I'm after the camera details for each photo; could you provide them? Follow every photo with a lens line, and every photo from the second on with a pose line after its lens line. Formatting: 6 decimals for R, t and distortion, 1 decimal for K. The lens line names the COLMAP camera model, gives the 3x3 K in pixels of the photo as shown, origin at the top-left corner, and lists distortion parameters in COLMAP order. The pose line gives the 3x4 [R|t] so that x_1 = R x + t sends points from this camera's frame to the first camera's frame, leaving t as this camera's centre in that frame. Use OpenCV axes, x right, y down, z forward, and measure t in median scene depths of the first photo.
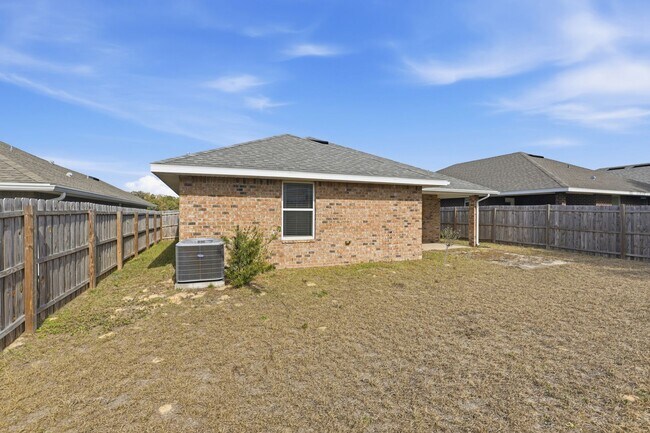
lens RADIAL K [[305.2, 0, 325.0], [0, 305.2, 216.5], [0, 0, 1]] dist [0.000477, -0.000006]
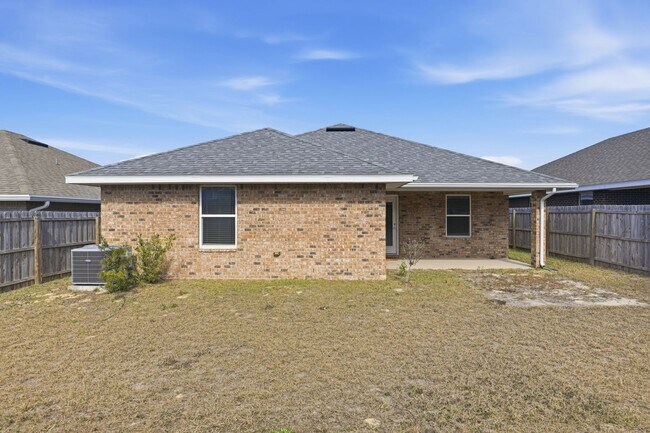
lens RADIAL K [[350.4, 0, 325.0], [0, 350.4, 216.5], [0, 0, 1]] dist [0.005721, 0.000248]
pose [[0.907823, -0.000710, -0.419353, 0.610991], [-0.000960, 0.999992, -0.003771, -0.015762], [0.419353, 0.003826, 0.907815, 0.166857]]
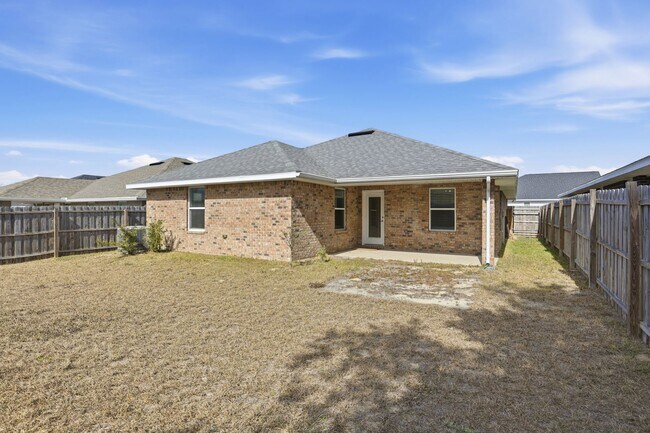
lens RADIAL K [[305.2, 0, 325.0], [0, 305.2, 216.5], [0, 0, 1]] dist [0.000477, -0.000006]
pose [[0.611757, 0.009106, -0.790993, 1.209917], [-0.007084, 0.999957, 0.006032, 0.001070], [0.791014, 0.001914, 0.611795, 0.599658]]
